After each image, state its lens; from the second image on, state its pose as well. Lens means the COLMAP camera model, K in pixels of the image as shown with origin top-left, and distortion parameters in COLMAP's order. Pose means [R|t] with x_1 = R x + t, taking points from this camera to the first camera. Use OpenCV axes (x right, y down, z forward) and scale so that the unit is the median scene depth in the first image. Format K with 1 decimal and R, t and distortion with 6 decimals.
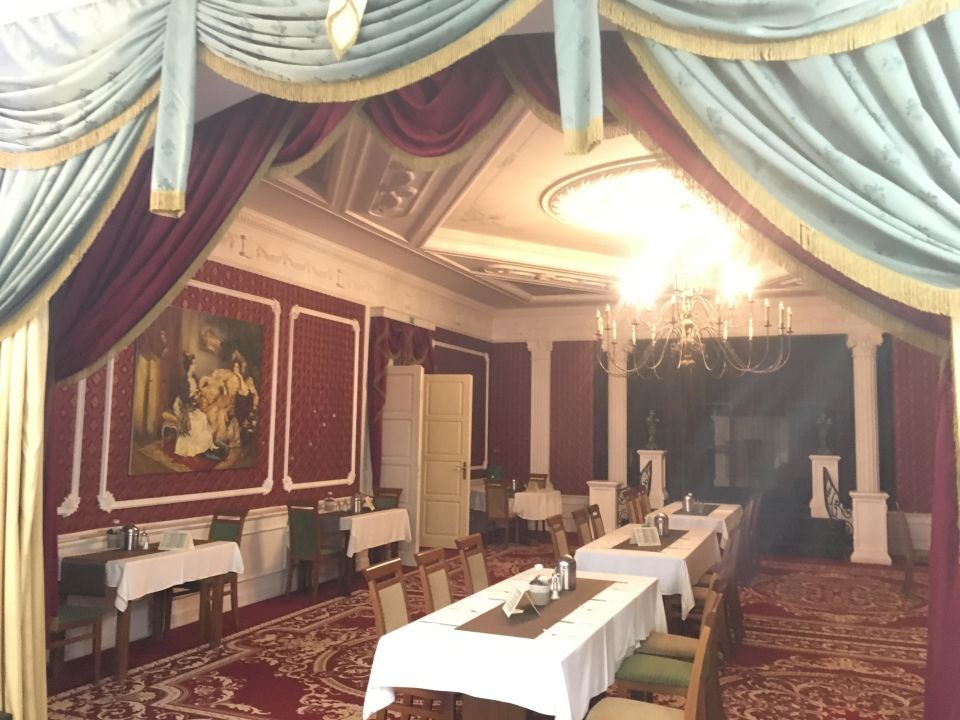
lens RADIAL K [[815.9, 0, 477.1], [0, 815.9, 360.1], [0, 0, 1]] dist [0.078837, -0.104255]
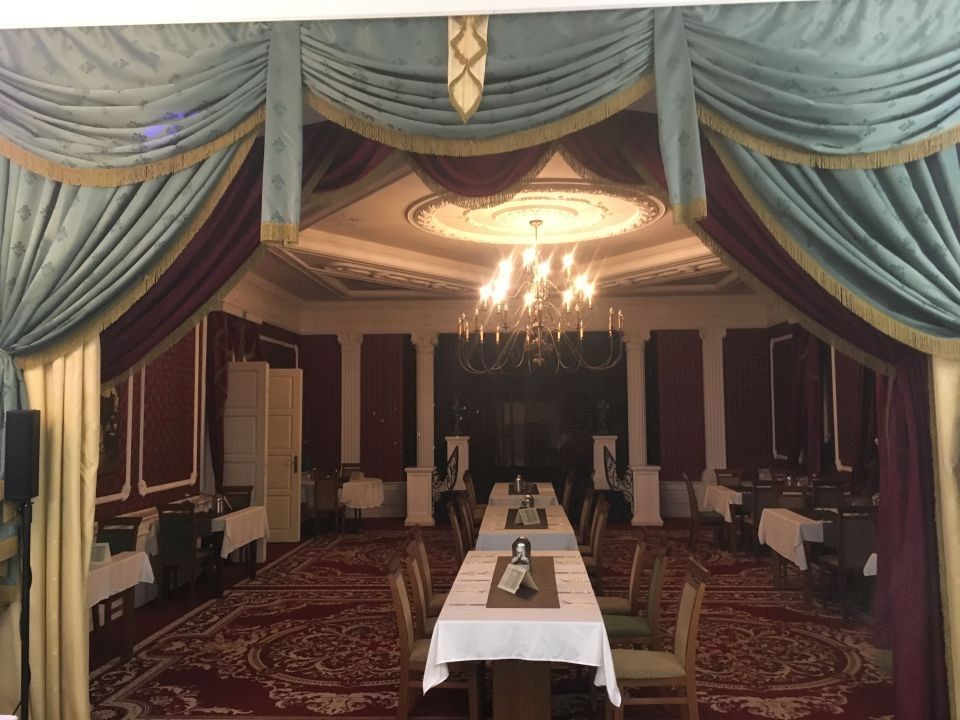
lens RADIAL K [[815.9, 0, 477.1], [0, 815.9, 360.1], [0, 0, 1]] dist [0.078837, -0.104255]
pose [[0.943806, -0.003545, 0.330482, -0.246352], [-0.003273, 0.999793, 0.020073, -0.025453], [-0.330484, -0.020027, 0.943599, -0.045243]]
